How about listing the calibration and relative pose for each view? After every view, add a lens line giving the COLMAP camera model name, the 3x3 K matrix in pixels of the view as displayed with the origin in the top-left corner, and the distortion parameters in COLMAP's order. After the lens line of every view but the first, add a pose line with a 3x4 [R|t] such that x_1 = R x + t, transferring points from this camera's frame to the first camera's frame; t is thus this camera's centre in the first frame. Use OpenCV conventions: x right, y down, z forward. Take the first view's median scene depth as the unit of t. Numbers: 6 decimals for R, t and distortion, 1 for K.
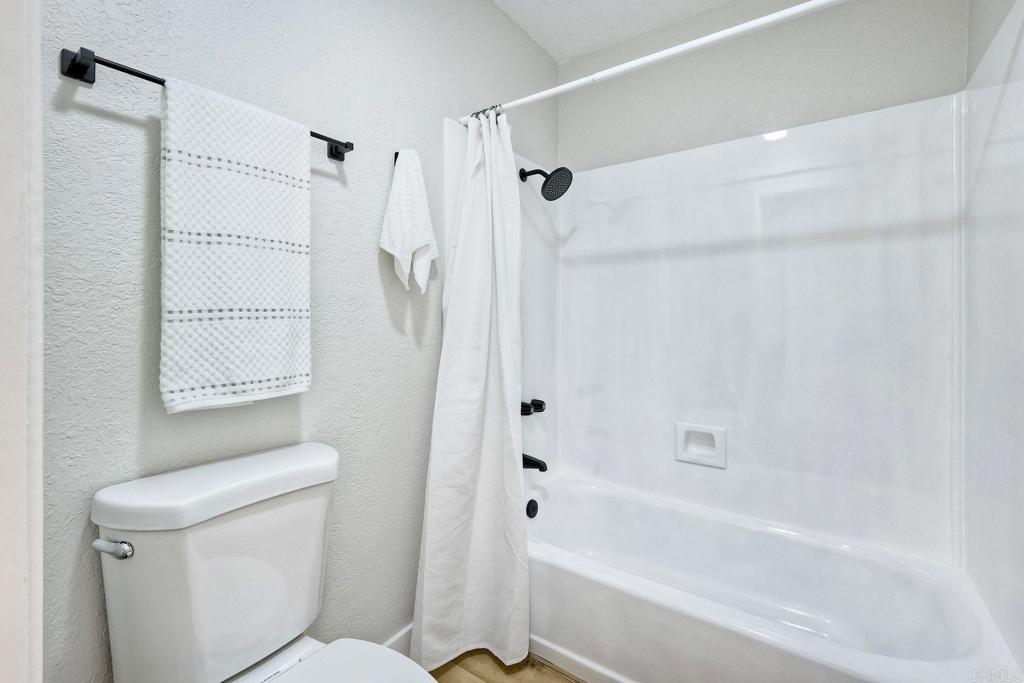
lens RADIAL K [[451.7, 0, 513.4], [0, 451.7, 313.9], [0, 0, 1]] dist [-0.000582, -0.000036]
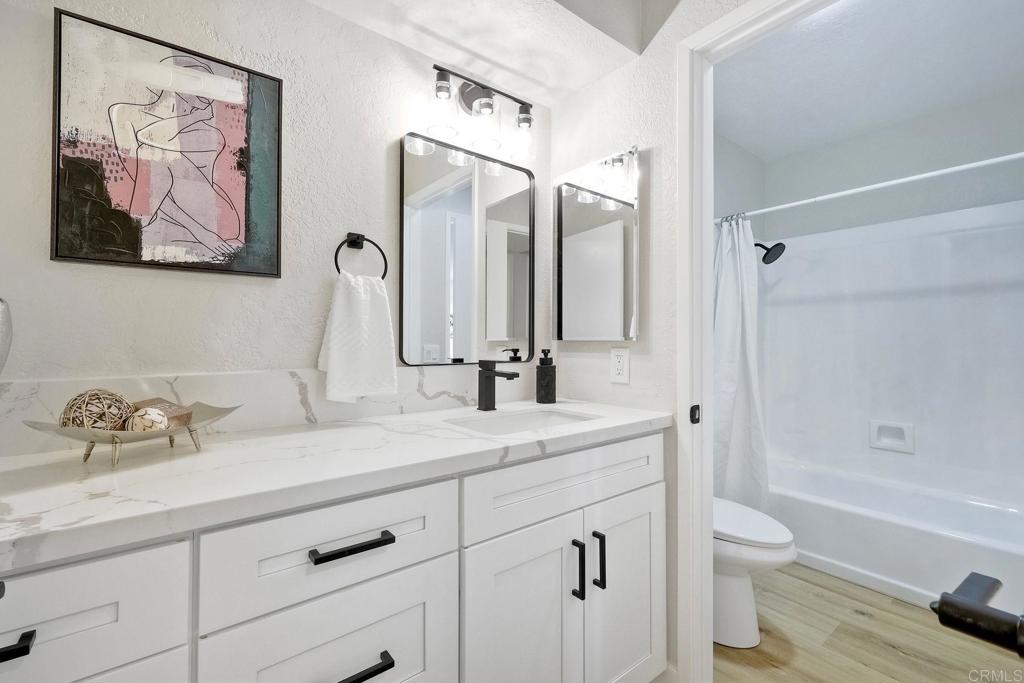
lens RADIAL K [[451.6, 0, 514.0], [0, 451.6, 337.1], [0, 0, 1]] dist [-0.000409, -0.000053]
pose [[0.958076, -0.002277, -0.286506, -0.294387], [-0.000551, 0.999952, -0.009791, 0.000821], [0.286514, 0.009538, 0.958029, -0.653312]]
